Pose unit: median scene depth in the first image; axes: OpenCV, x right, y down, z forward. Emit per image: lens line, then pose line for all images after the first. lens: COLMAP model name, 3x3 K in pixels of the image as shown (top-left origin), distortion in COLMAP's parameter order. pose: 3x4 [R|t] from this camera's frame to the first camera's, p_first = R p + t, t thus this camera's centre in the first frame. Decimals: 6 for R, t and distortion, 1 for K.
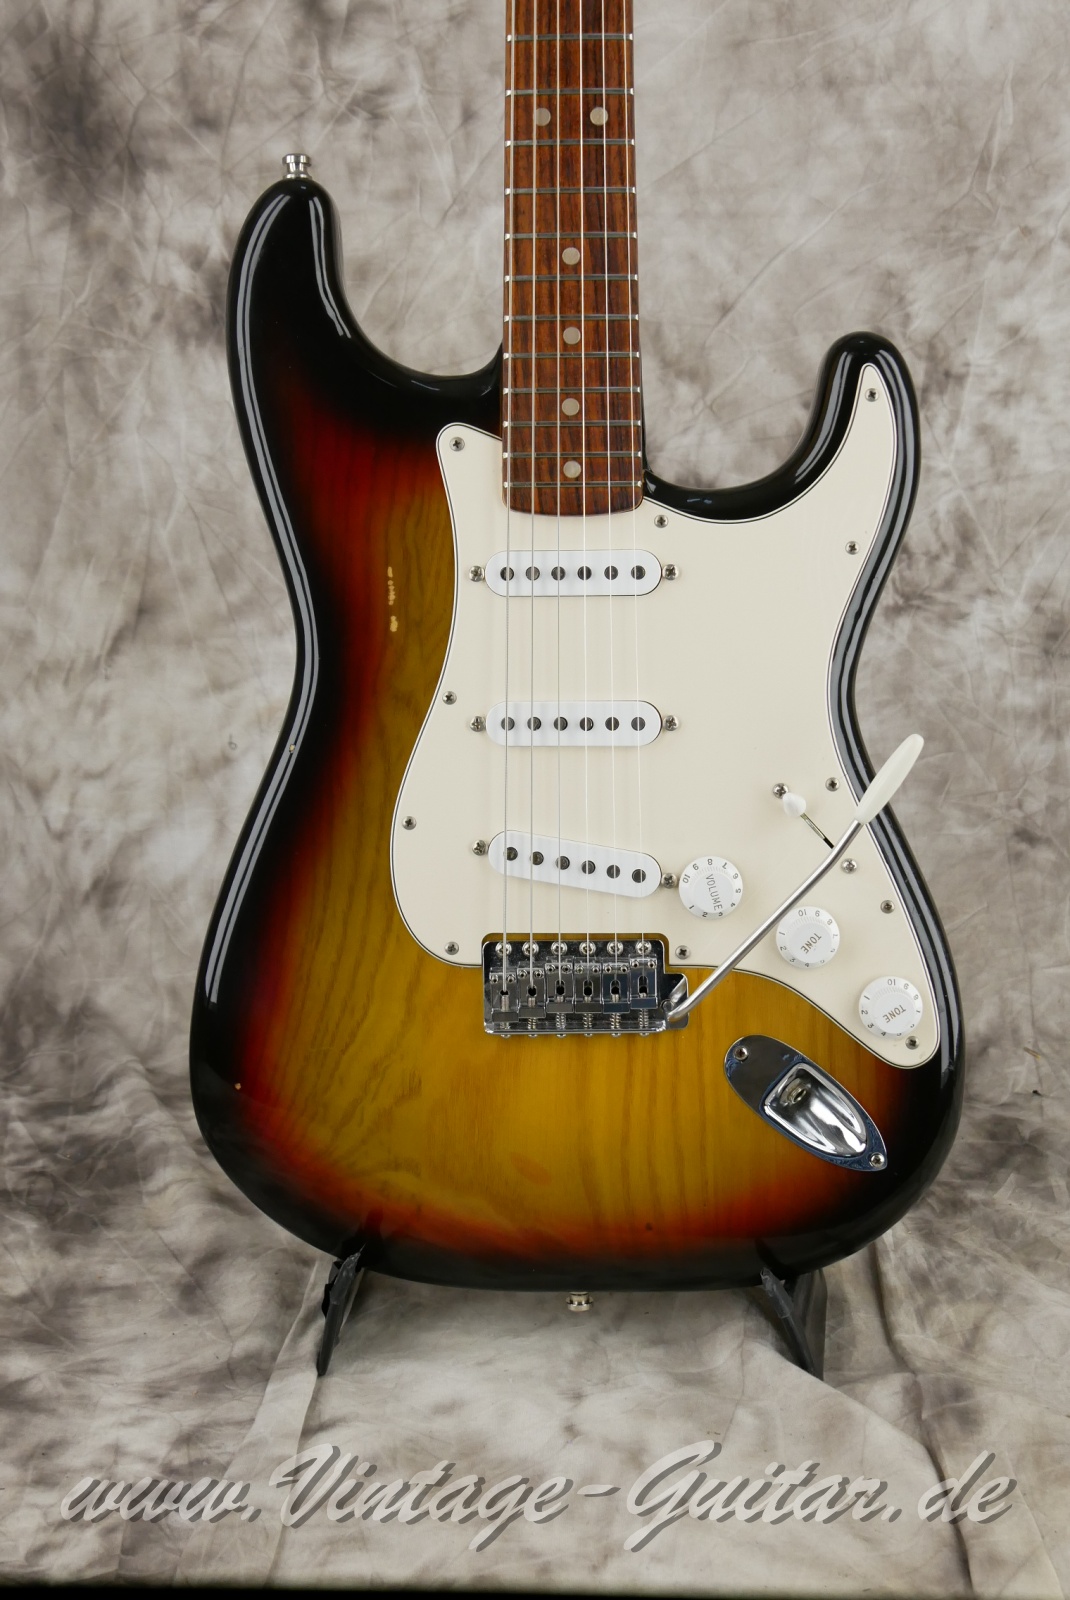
lens RADIAL K [[2128.6, 0, 519.6], [0, 2128.6, 794.4], [0, 0, 1]] dist [0.016692, 0.000000]
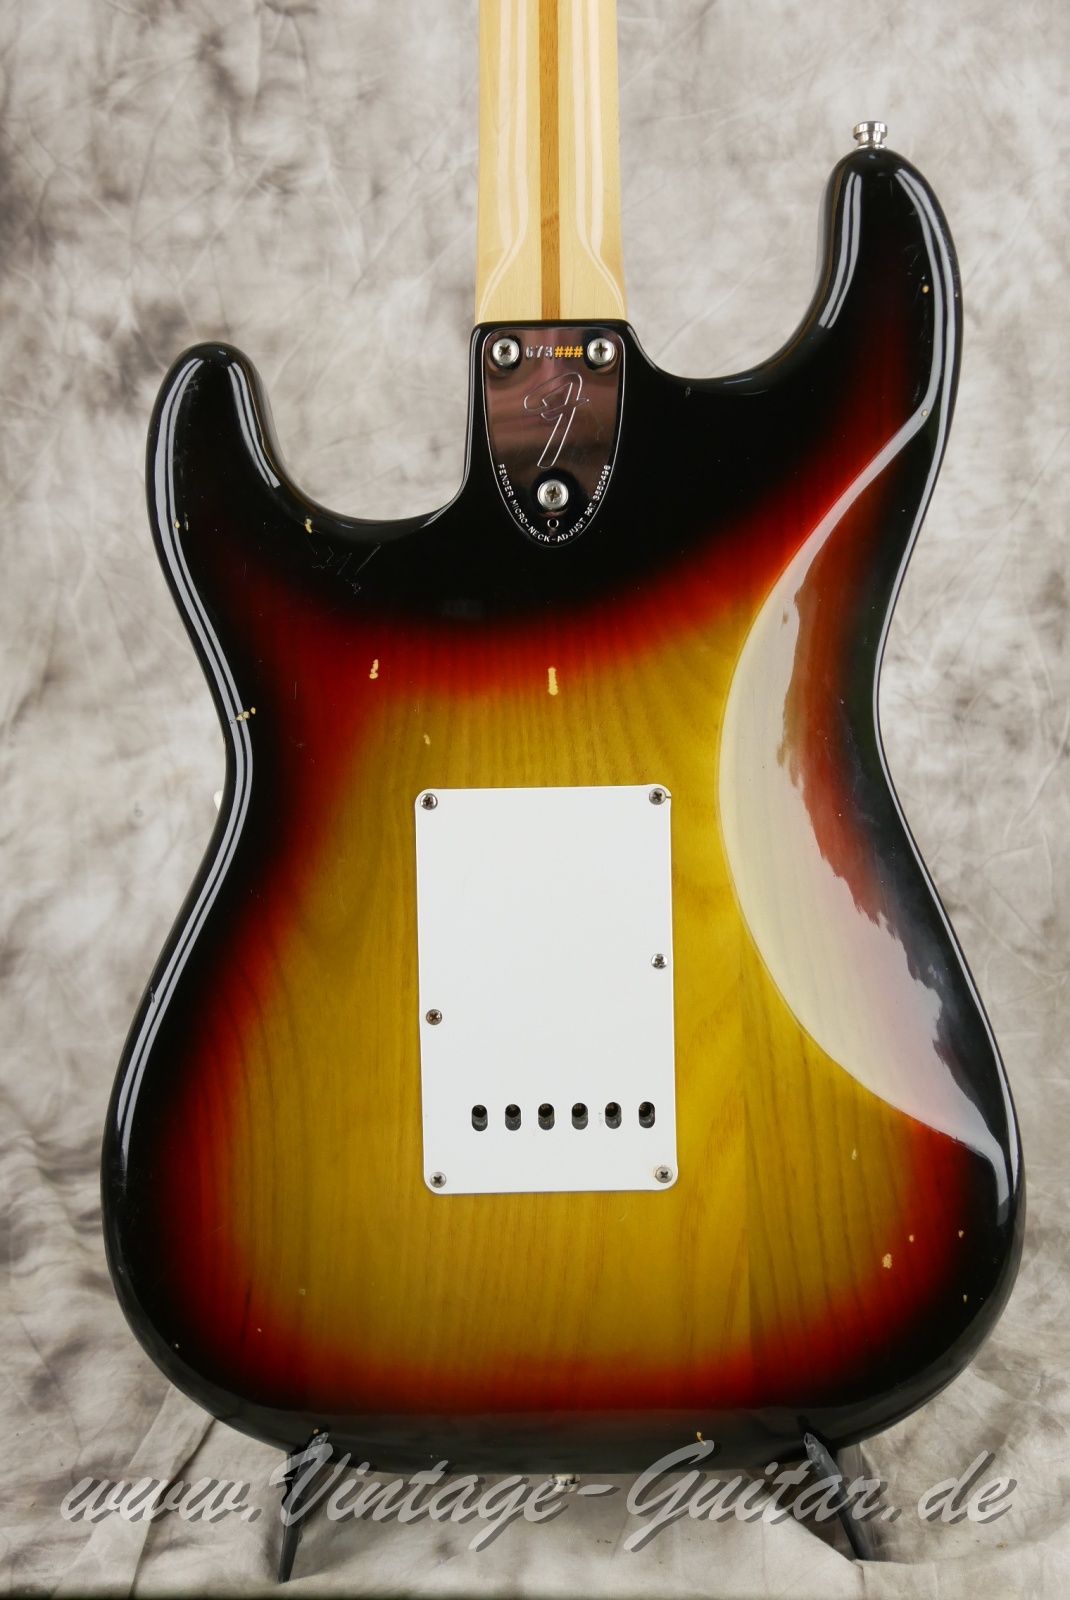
lens RADIAL K [[1830.3, 0, 513.5], [0, 1830.3, 797.4], [0, 0, 1]] dist [0.012696, 0.000000]
pose [[0.999894, -0.002032, 0.014407, 0.027411], [0.002922, 0.998070, -0.062038, 0.023070], [-0.014253, 0.062073, 0.997970, 0.149085]]
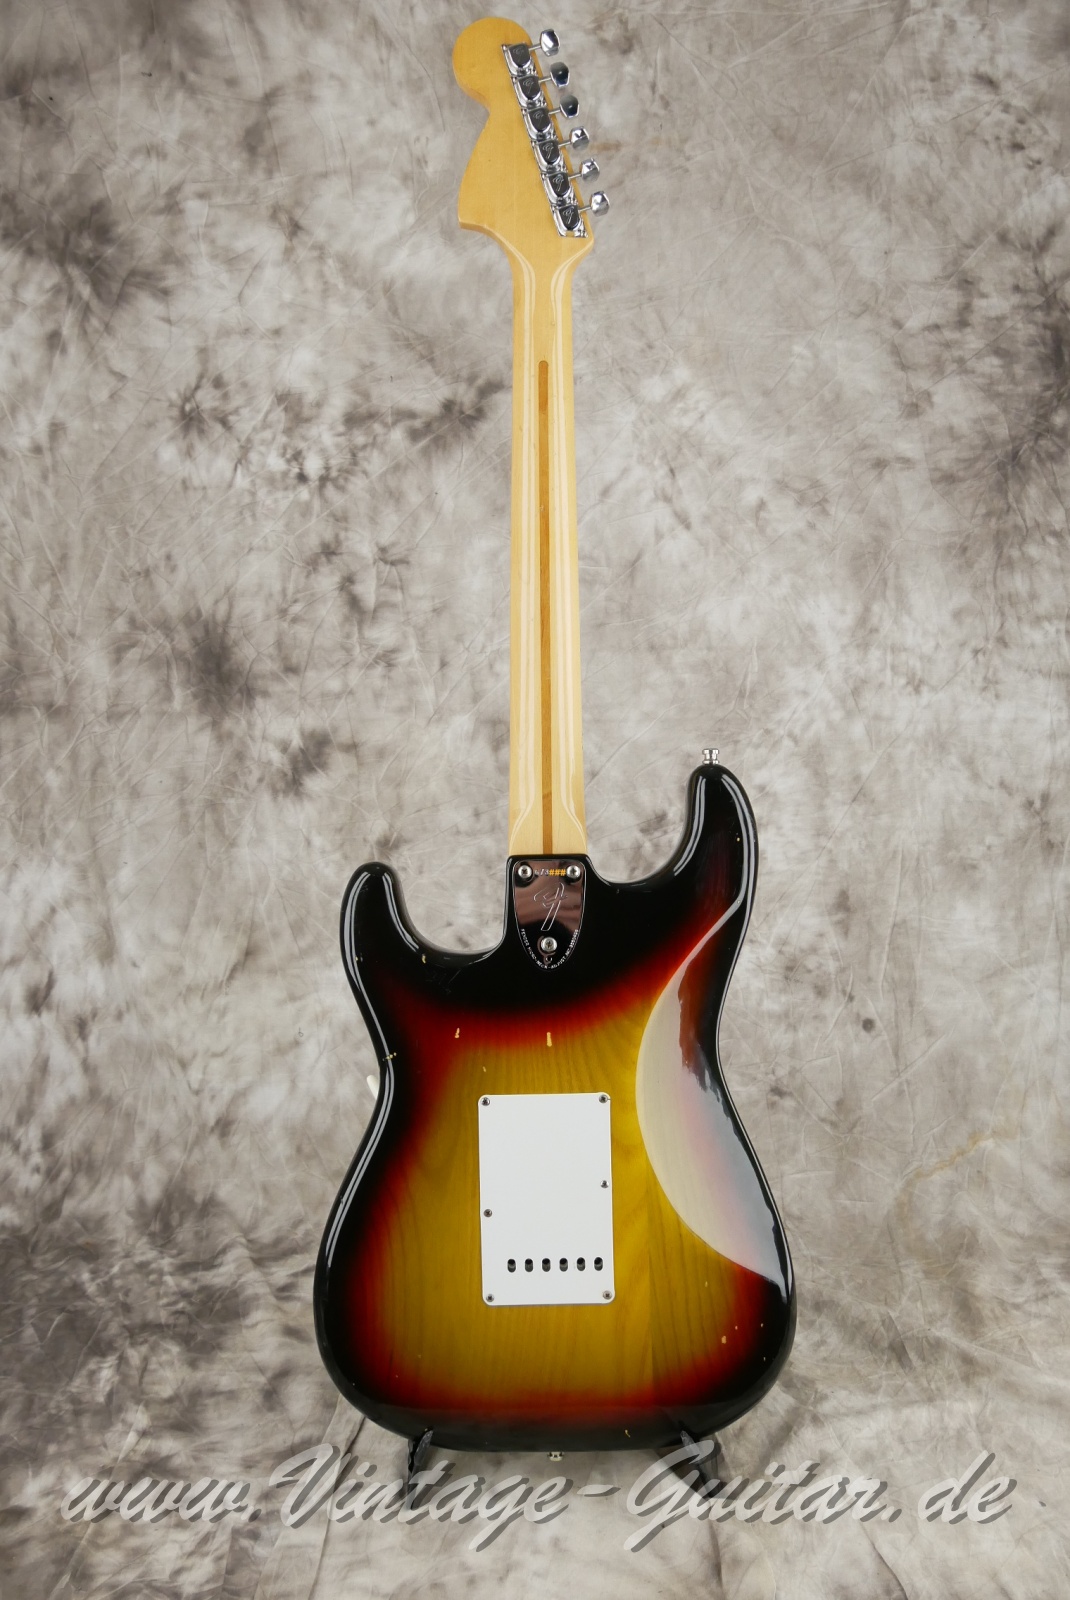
lens RADIAL K [[1379.3, 0, 506.5], [0, 1379.3, 785.1], [0, 0, 1]] dist [-0.053522, 0.058455]
pose [[0.999947, -0.000843, 0.010233, 0.015363], [0.002133, 0.991942, -0.126674, -0.080399], [-0.010044, 0.126689, 0.991892, -0.094869]]
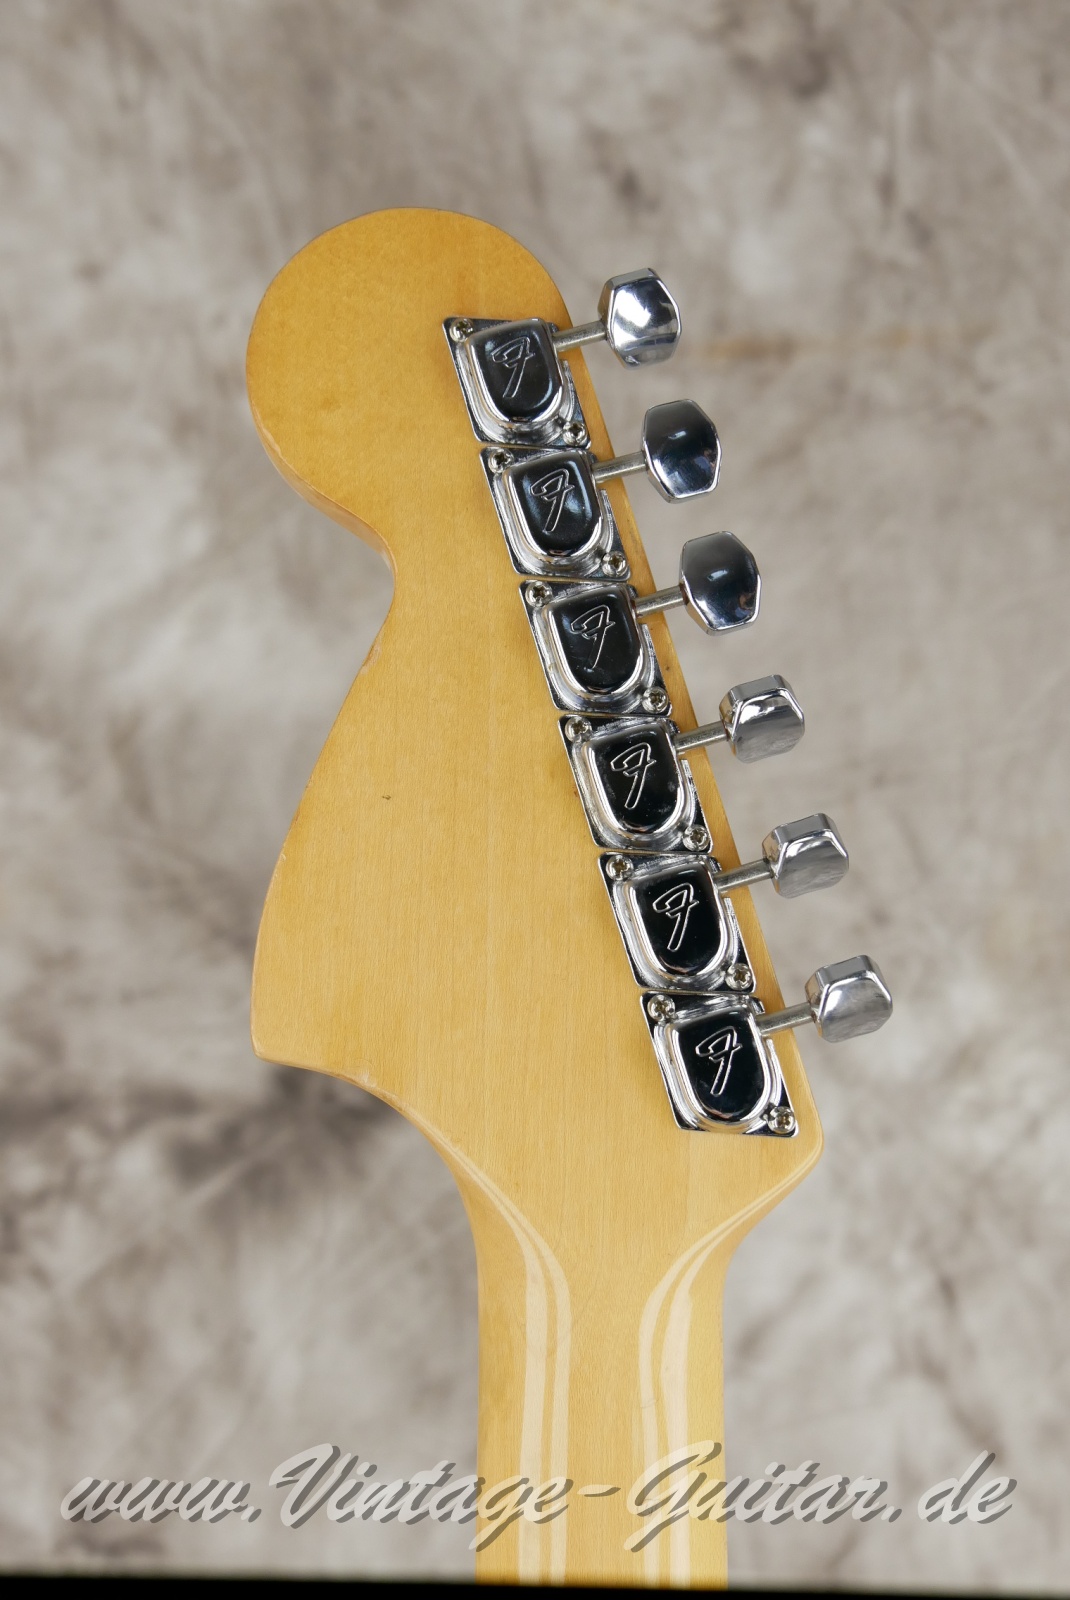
lens RADIAL K [[2483.3, 0, 511.4], [0, 2483.3, 801.2], [0, 0, 1]] dist [0.037262, 0.000000]
pose [[0.999560, 0.014732, 0.025756, 0.022050], [-0.007564, 0.965878, -0.258886, -0.422719], [-0.028691, 0.258578, 0.965564, 0.283486]]
